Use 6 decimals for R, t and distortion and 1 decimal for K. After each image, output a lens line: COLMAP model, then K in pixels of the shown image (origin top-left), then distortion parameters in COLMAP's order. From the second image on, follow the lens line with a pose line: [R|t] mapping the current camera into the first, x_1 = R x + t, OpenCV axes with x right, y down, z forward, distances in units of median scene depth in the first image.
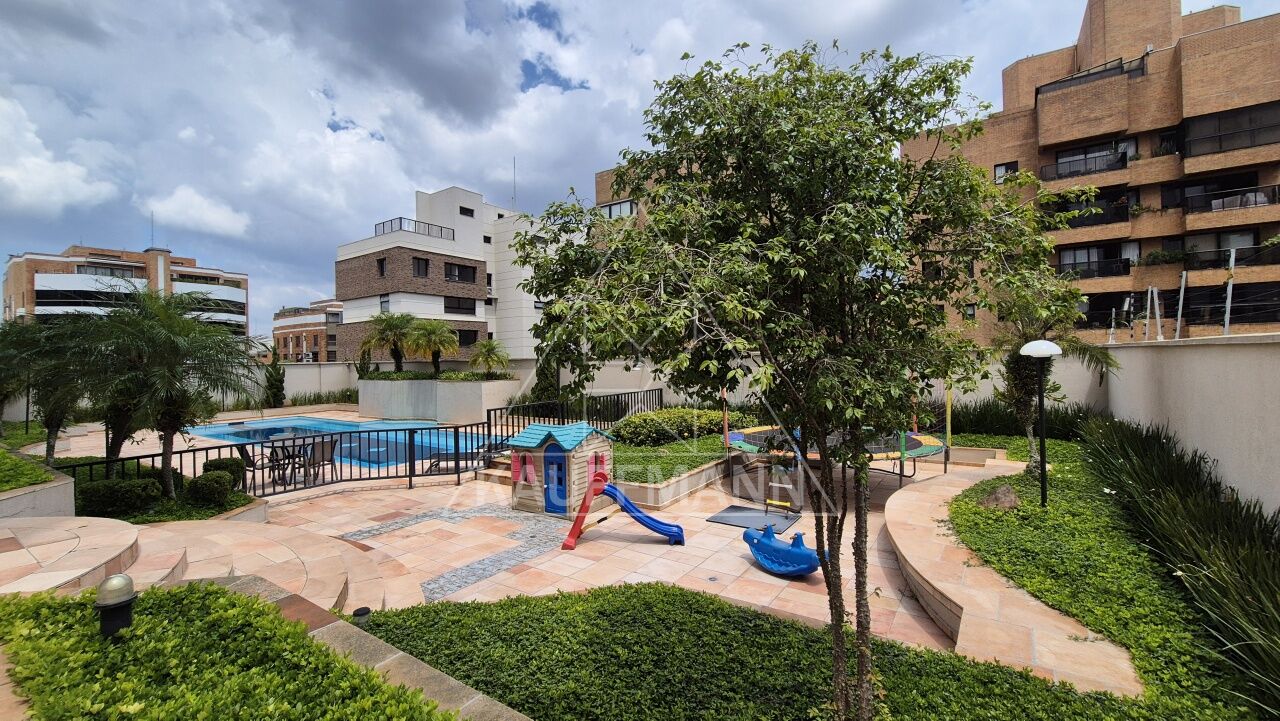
lens RADIAL K [[553.4, 0, 640.0], [0, 553.4, 360.5], [0, 0, 1]] dist [0.000118, -0.000023]
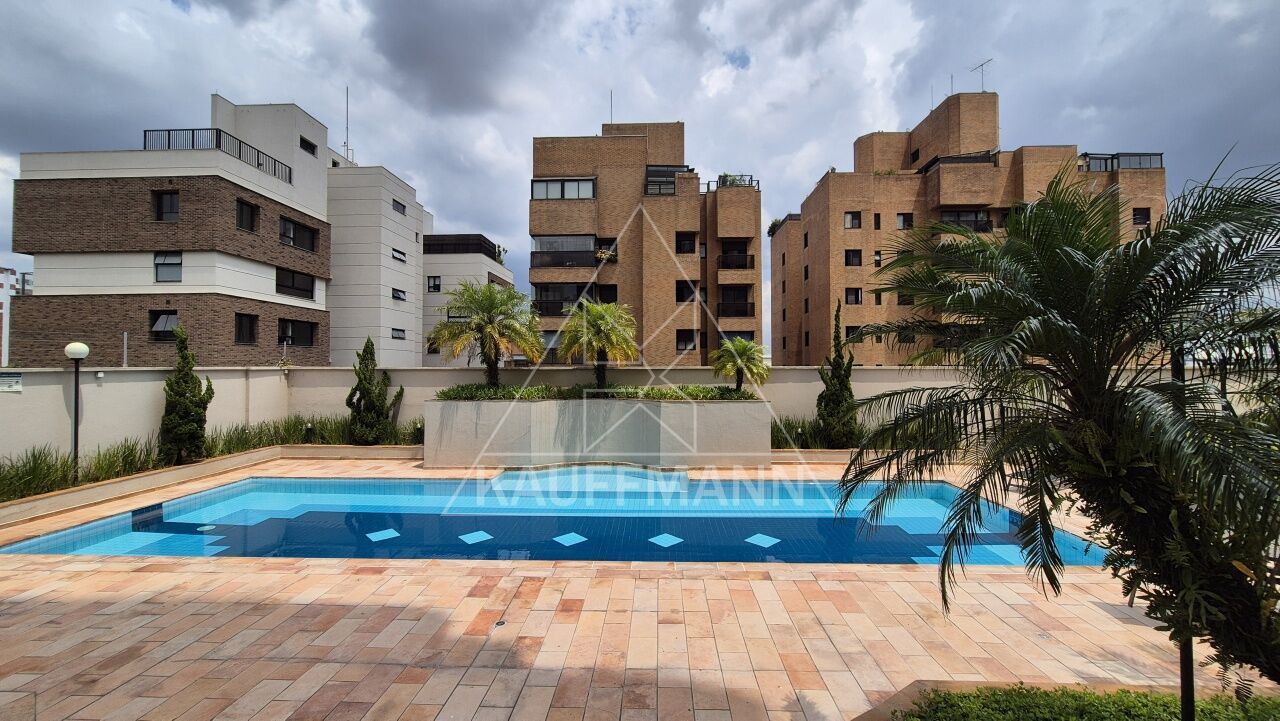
lens RADIAL K [[553.4, 0, 640.0], [0, 553.4, 360.5], [0, 0, 1]] dist [0.000118, -0.000023]
pose [[0.832450, 0.025491, 0.553514, -0.364264], [-0.012331, 0.999546, -0.027486, 0.006407], [-0.553964, 0.016055, 0.832386, 0.231703]]
